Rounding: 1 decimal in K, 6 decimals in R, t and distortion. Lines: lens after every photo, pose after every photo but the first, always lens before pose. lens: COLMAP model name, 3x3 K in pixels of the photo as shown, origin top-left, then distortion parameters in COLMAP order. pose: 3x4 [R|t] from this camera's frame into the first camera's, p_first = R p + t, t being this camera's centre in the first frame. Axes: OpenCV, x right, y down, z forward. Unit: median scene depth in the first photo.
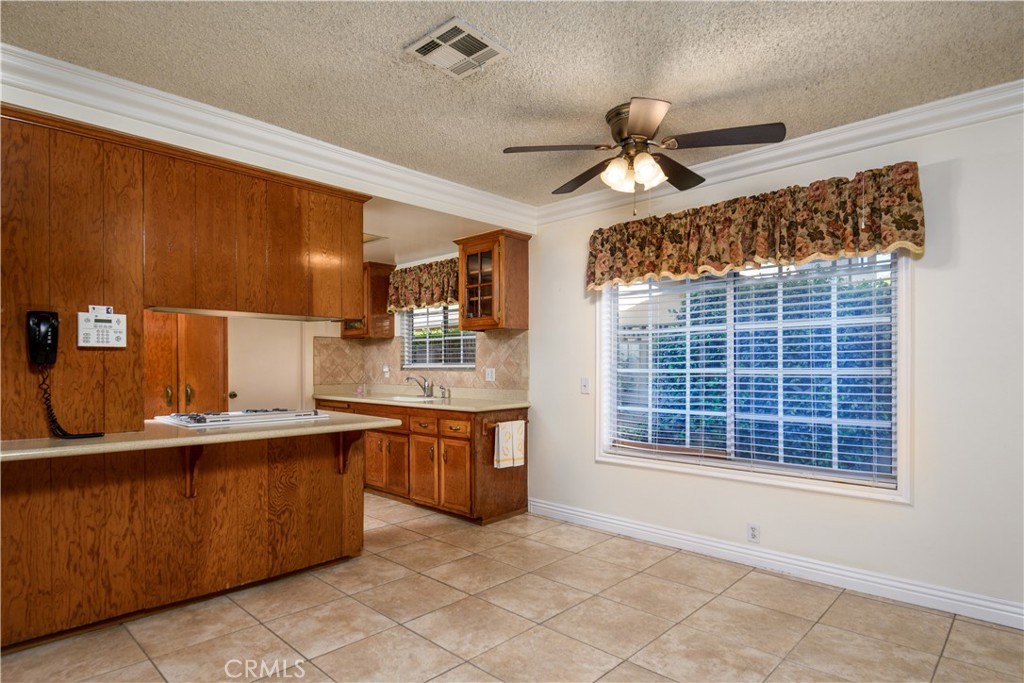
lens RADIAL K [[554.7, 0, 510.5], [0, 554.7, 365.6], [0, 0, 1]] dist [0.003116, -0.000362]
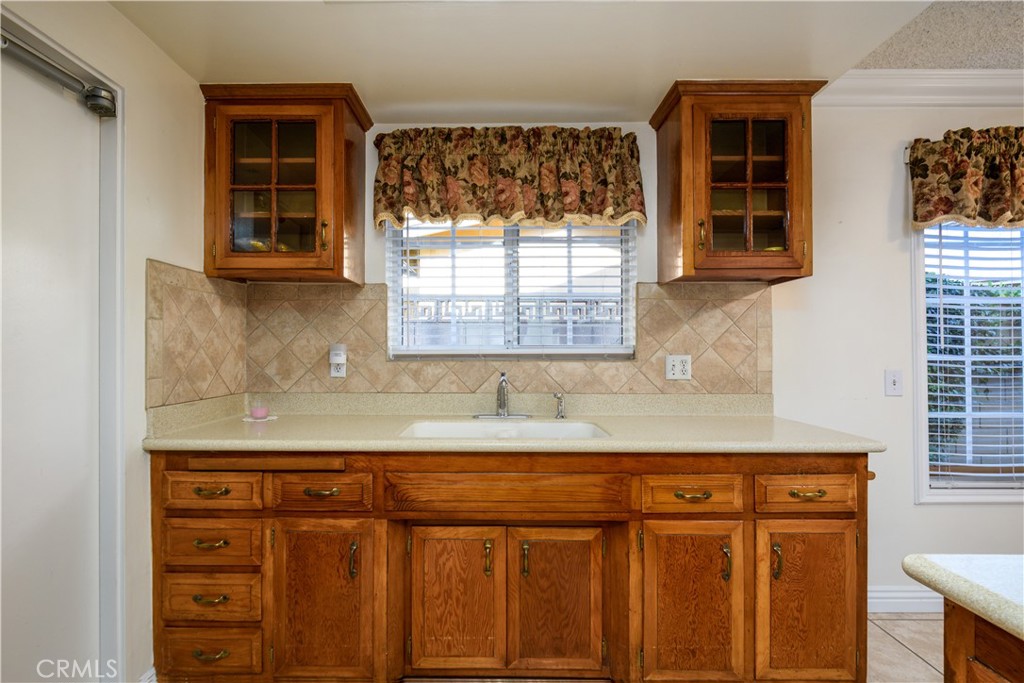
lens RADIAL K [[473.6, 0, 509.0], [0, 473.6, 349.9], [0, 0, 1]] dist [-0.000778, -0.000369]
pose [[0.731163, 0.004367, 0.682188, -0.452513], [-0.000928, 0.999985, -0.005407, 0.002433], [-0.682202, 0.003321, 0.731156, 0.765128]]
